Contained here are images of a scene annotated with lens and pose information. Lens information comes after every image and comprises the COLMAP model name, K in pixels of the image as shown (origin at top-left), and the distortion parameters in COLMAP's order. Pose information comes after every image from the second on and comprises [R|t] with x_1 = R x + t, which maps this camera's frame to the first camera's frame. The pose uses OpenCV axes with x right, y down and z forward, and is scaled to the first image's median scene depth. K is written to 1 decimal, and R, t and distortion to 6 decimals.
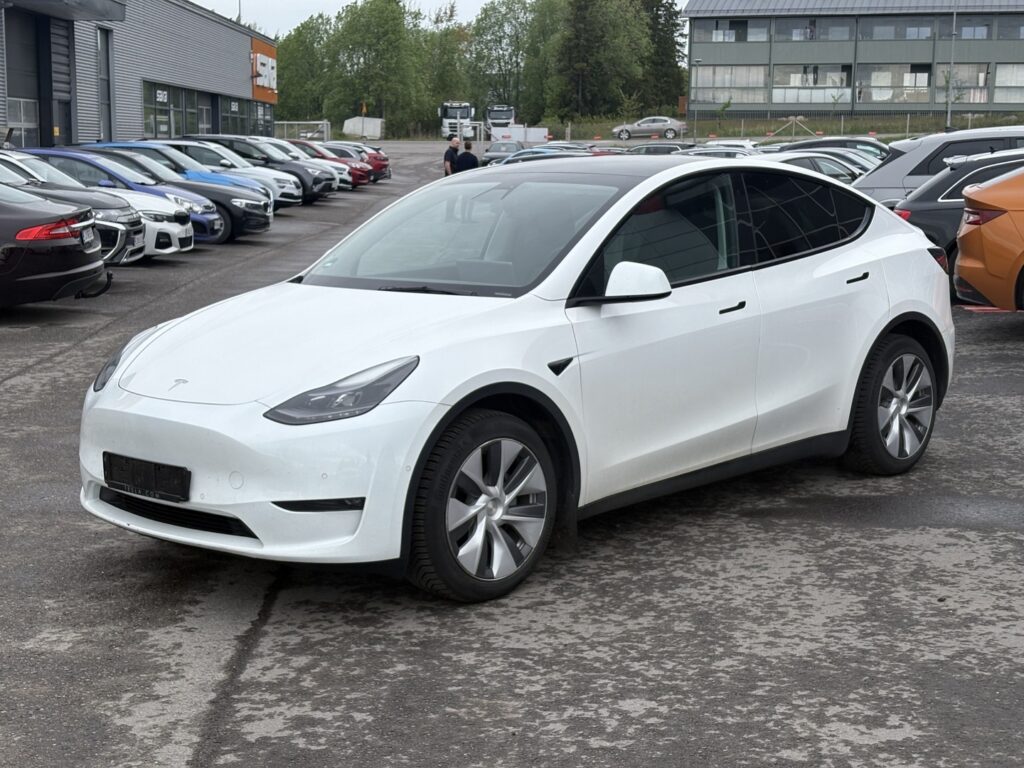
lens RADIAL K [[1536.9, 0, 515.3], [0, 1536.9, 381.8], [0, 0, 1]] dist [0.100316, 0.000000]
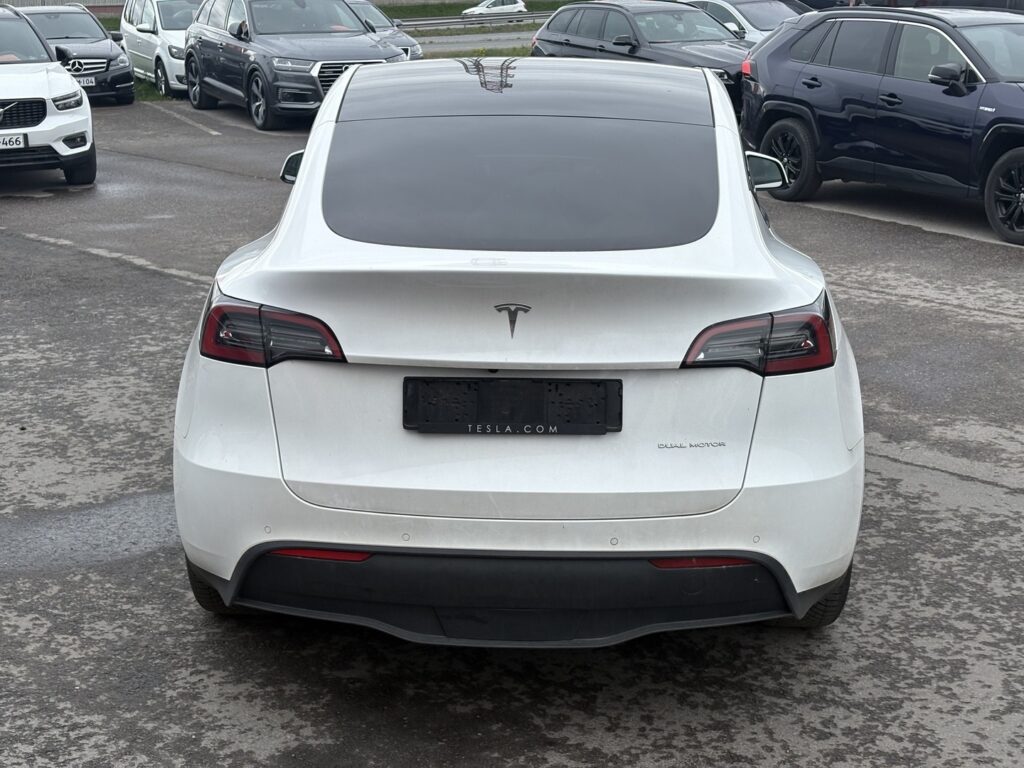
lens RADIAL K [[1536.9, 0, 515.9], [0, 1536.9, 385.8], [0, 0, 1]] dist [0.100316, 0.000000]
pose [[-0.741059, 0.177125, -0.647656, 0.794155], [-0.094531, 0.927447, 0.361808, -0.372265], [0.664752, 0.329345, -0.670550, 2.130634]]
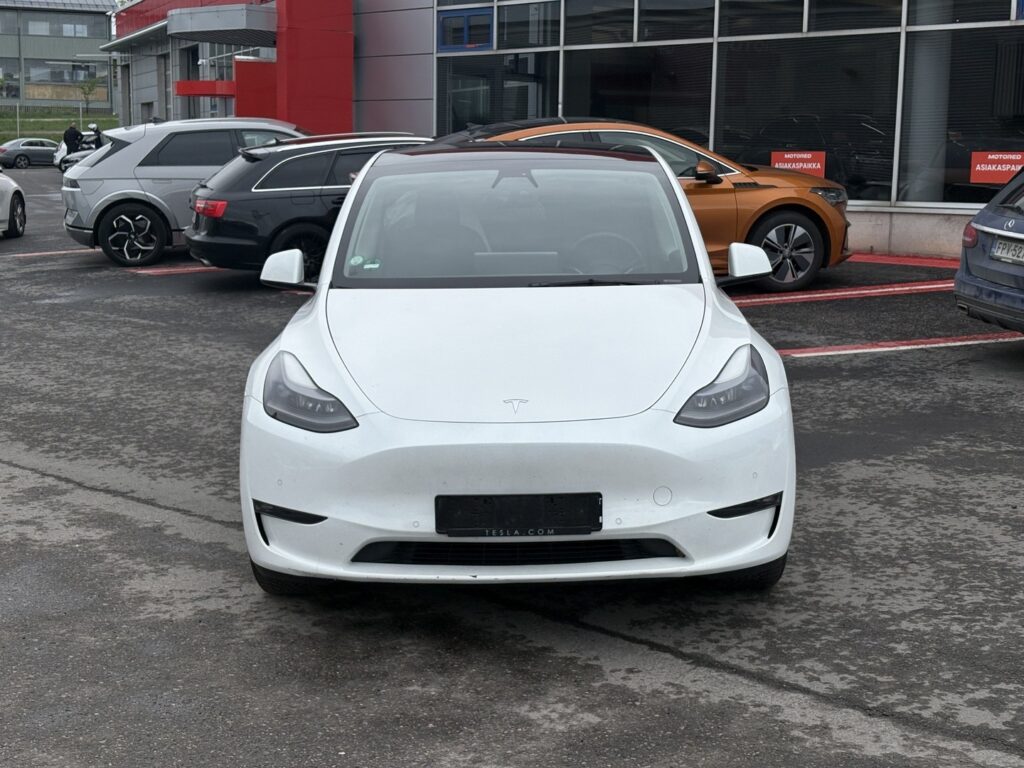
lens RADIAL K [[1536.9, 0, 533.1], [0, 1536.9, 390.7], [0, 0, 1]] dist [0.100316, 0.000000]
pose [[0.719115, -0.107863, 0.686469, -0.856927], [0.101383, 0.993594, 0.049917, -0.051175], [-0.687455, 0.033700, 0.725444, 0.396226]]
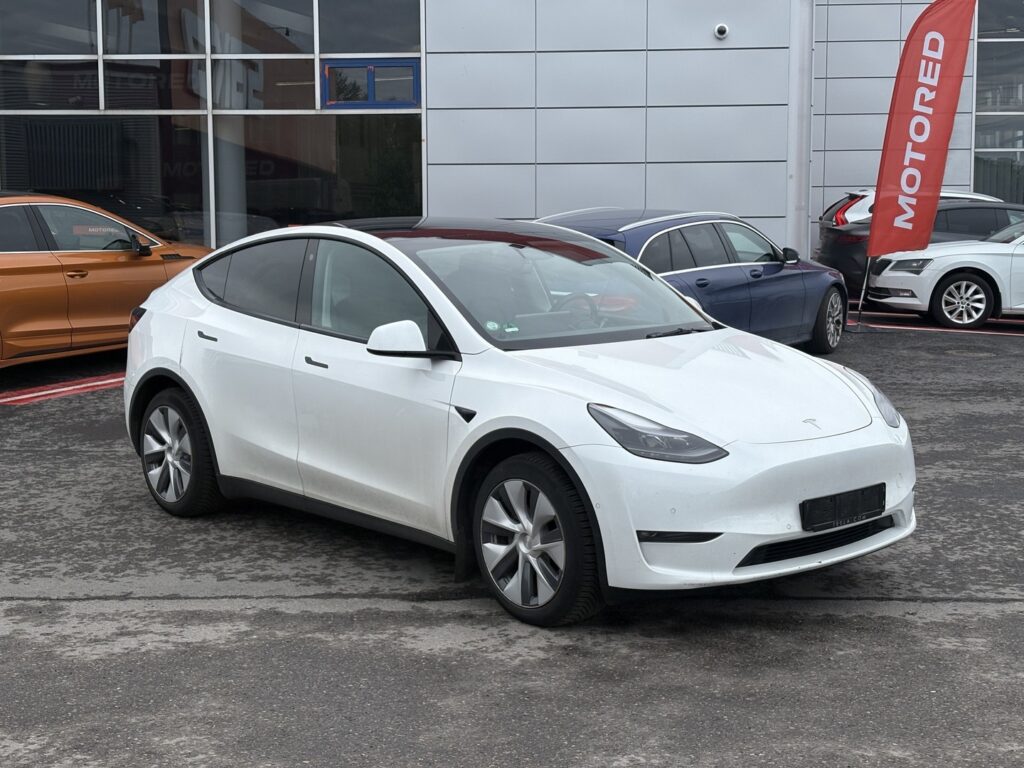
lens RADIAL K [[1536.9, 0, 509.5], [0, 1536.9, 380.0], [0, 0, 1]] dist [0.100316, 0.000000]
pose [[0.090122, -0.109518, 0.989891, -1.409682], [0.156573, 0.983134, 0.094516, -0.177114], [-0.983546, 0.146472, 0.105750, 1.167808]]
